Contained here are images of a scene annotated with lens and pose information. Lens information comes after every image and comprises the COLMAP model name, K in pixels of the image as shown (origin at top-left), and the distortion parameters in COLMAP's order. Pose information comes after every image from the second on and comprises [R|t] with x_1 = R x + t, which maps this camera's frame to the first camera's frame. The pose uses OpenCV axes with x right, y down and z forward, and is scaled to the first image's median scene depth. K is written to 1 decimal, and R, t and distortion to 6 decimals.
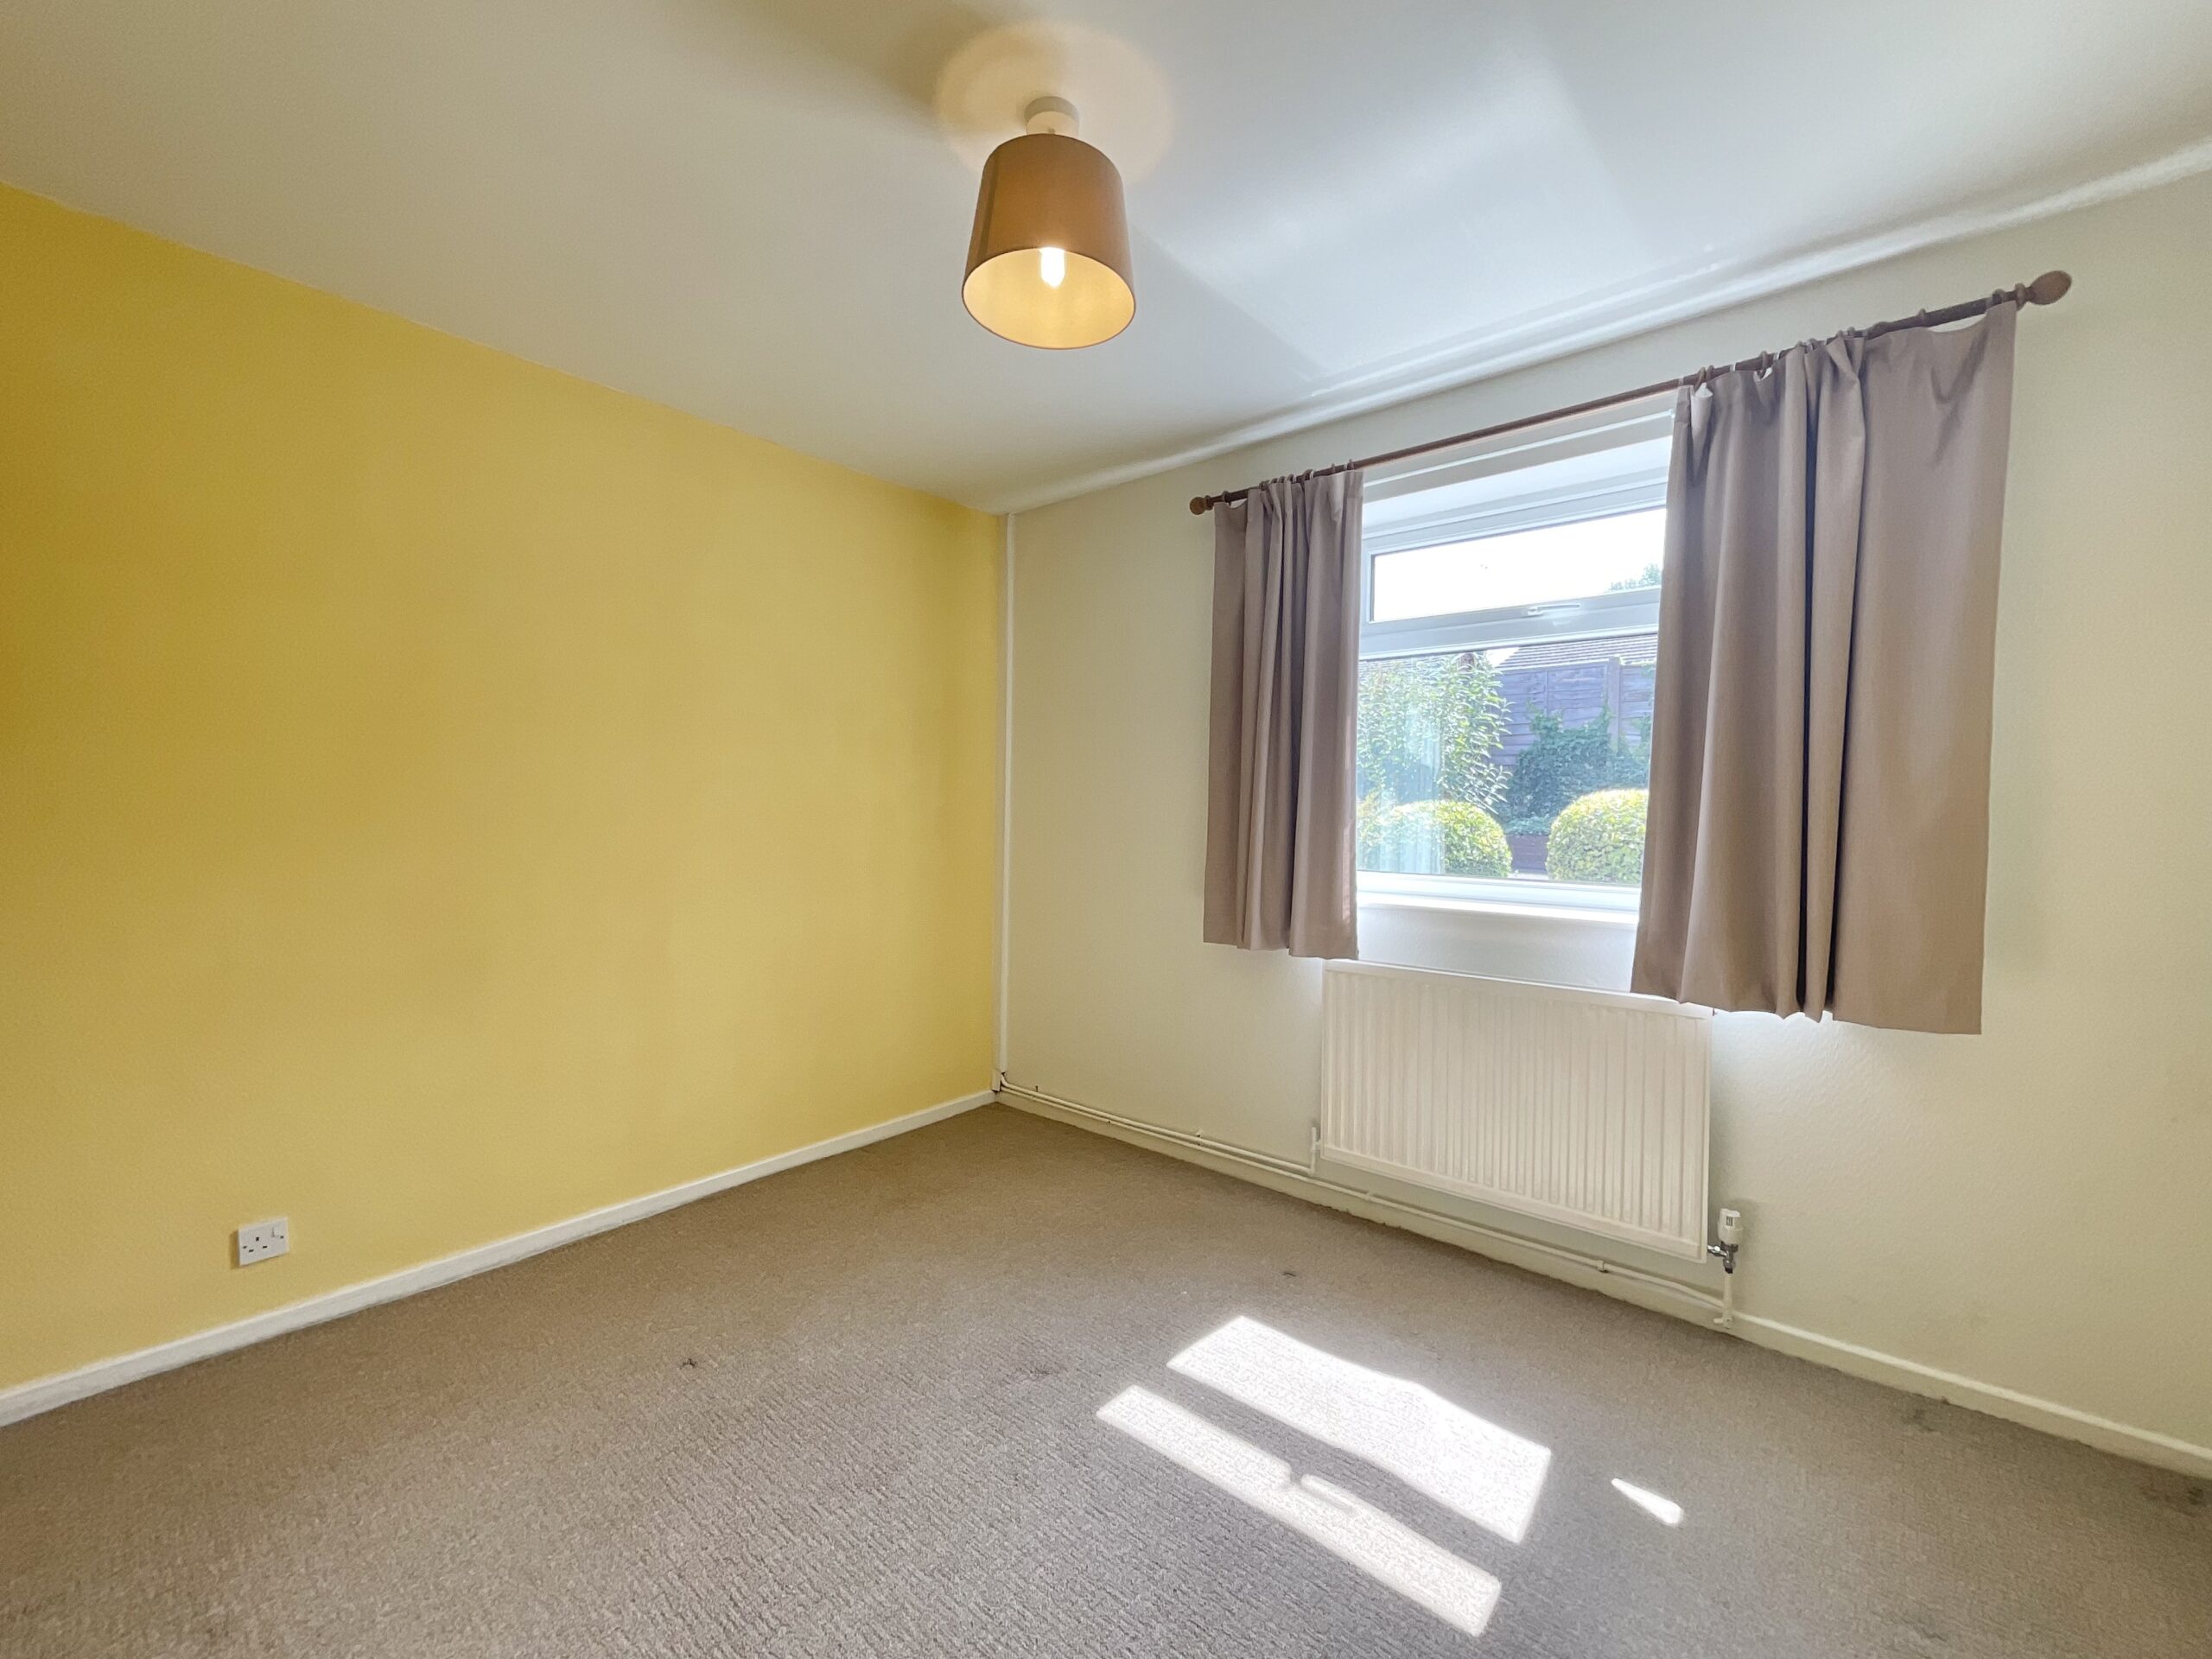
lens RADIAL K [[897.9, 0, 1106.0], [0, 897.9, 829.5], [0, 0, 1]] dist [0.003413, -0.003975]
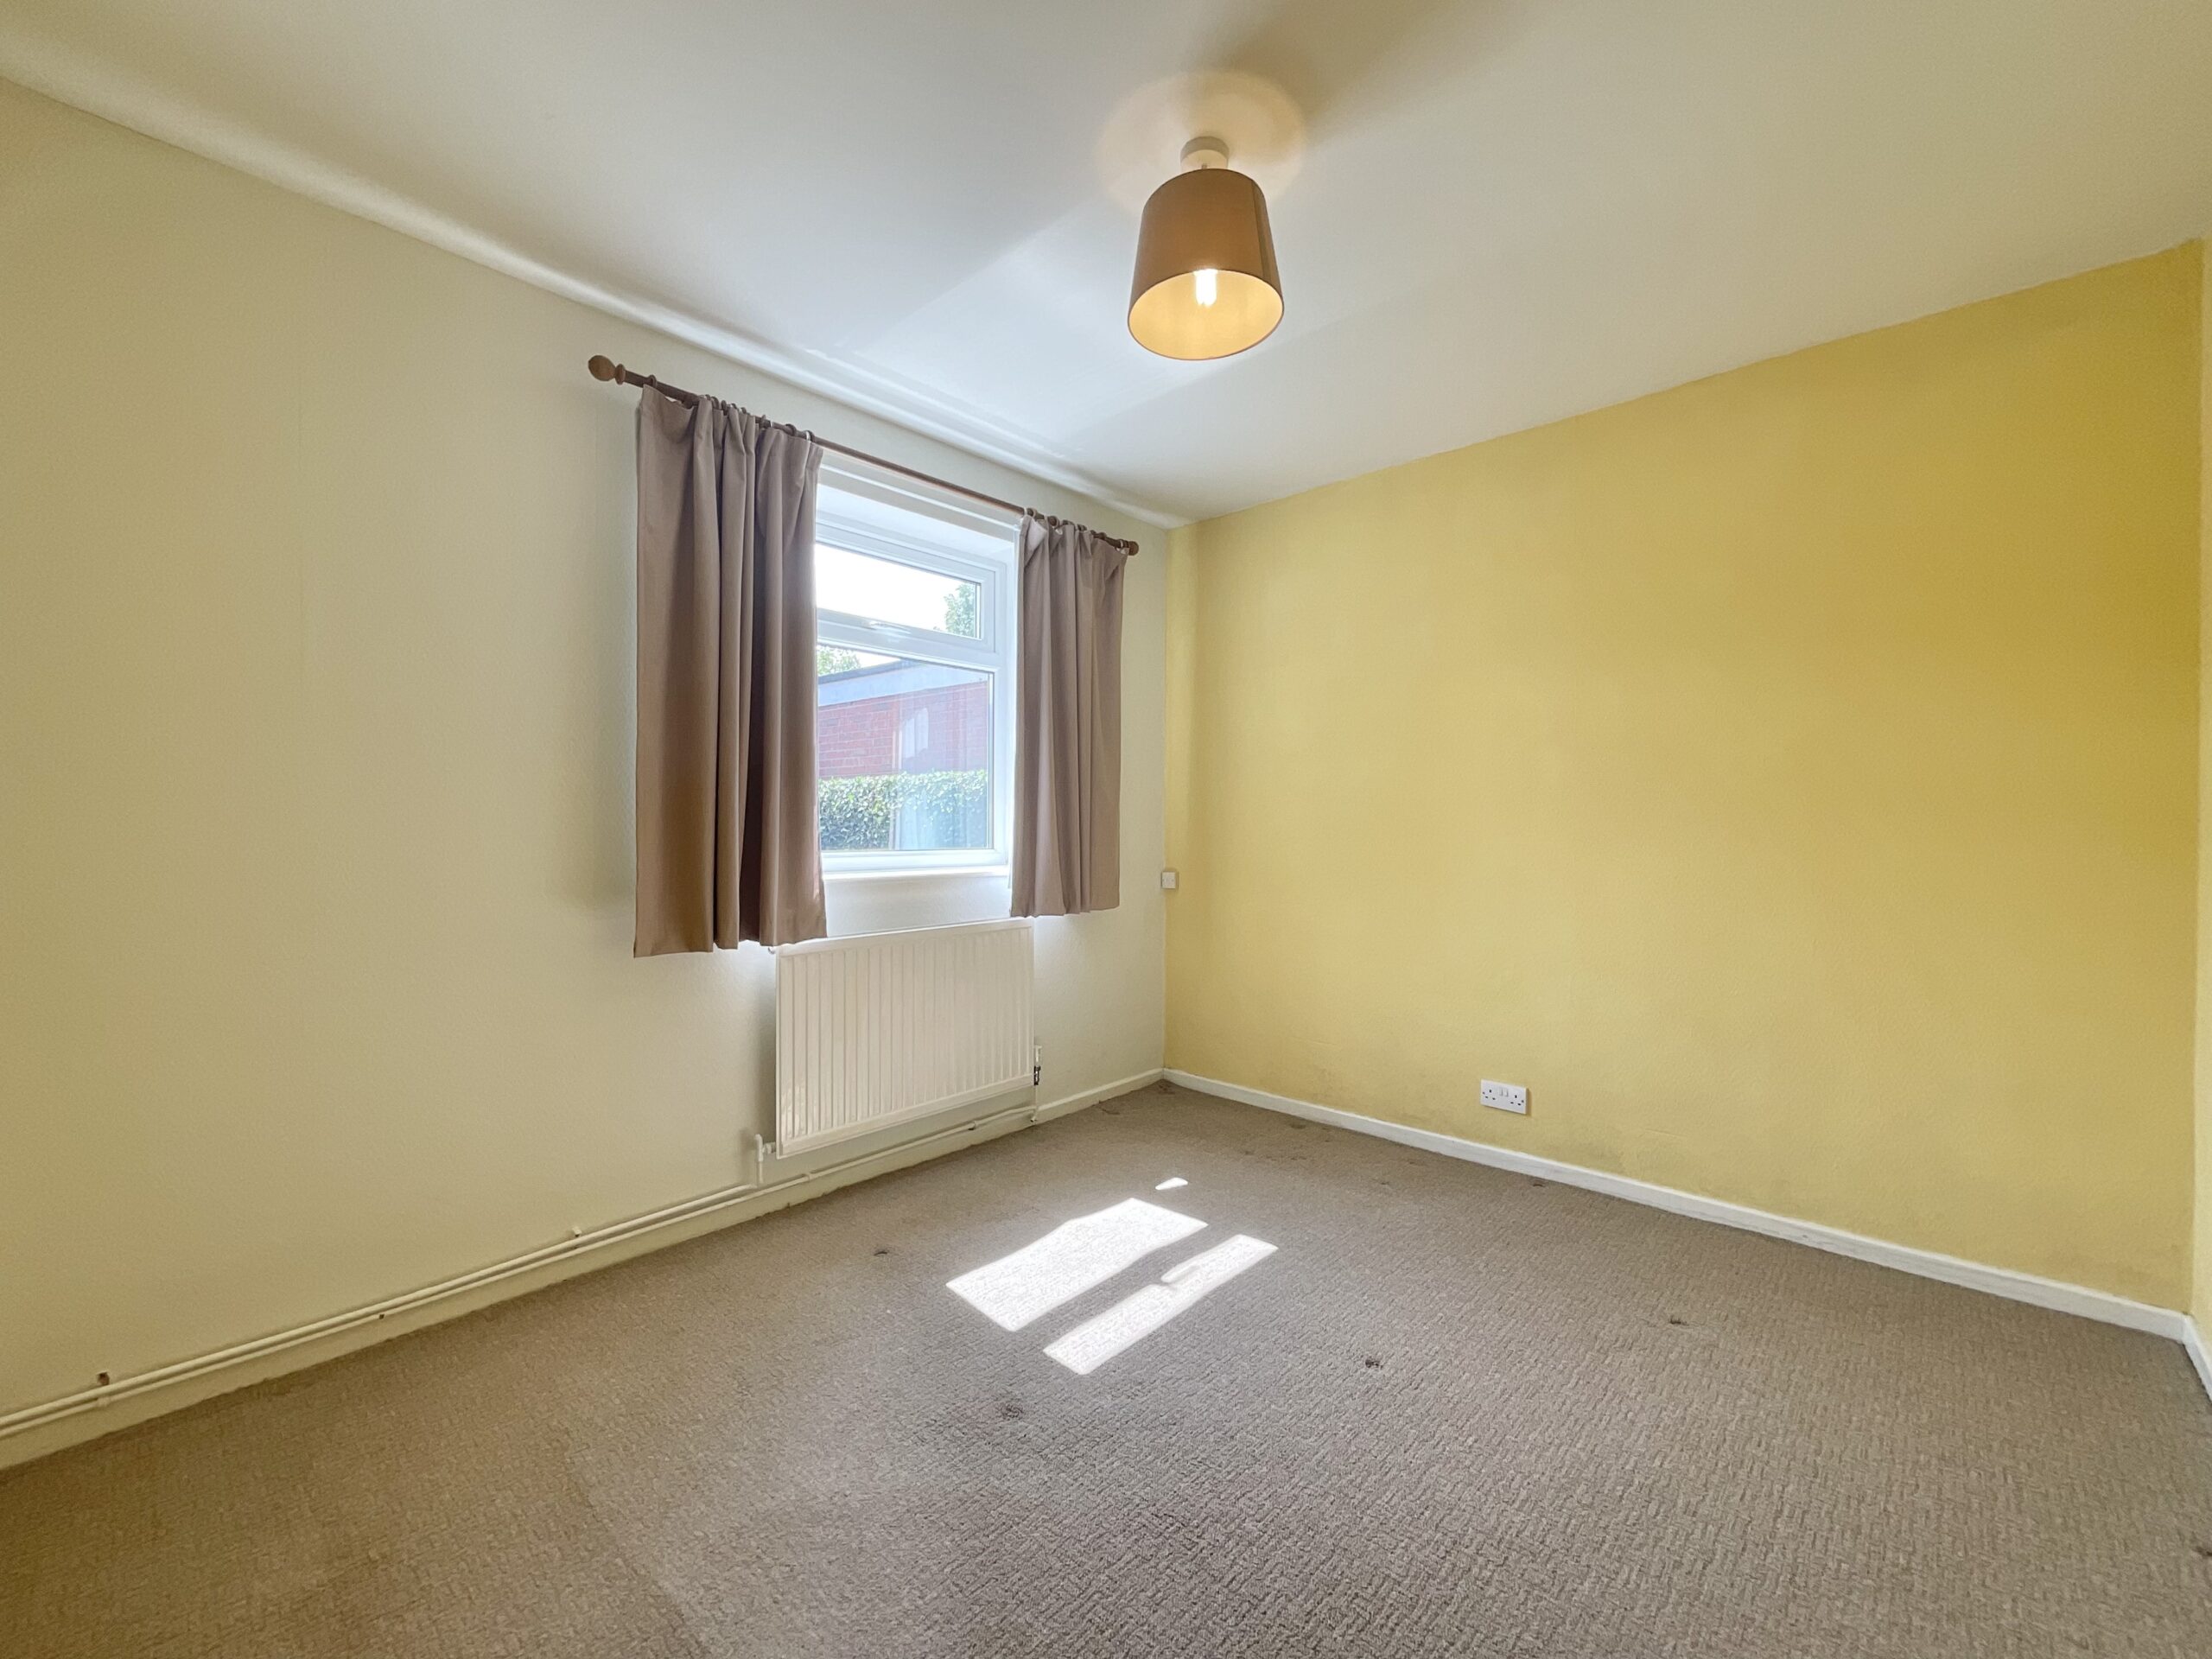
lens RADIAL K [[897.9, 0, 1106.0], [0, 897.9, 829.5], [0, 0, 1]] dist [0.003413, -0.003975]
pose [[0.043044, -0.017287, 0.998924, -0.822095], [0.021491, 0.999635, 0.016373, 0.017797], [-0.998842, 0.020763, 0.043400, 0.748632]]
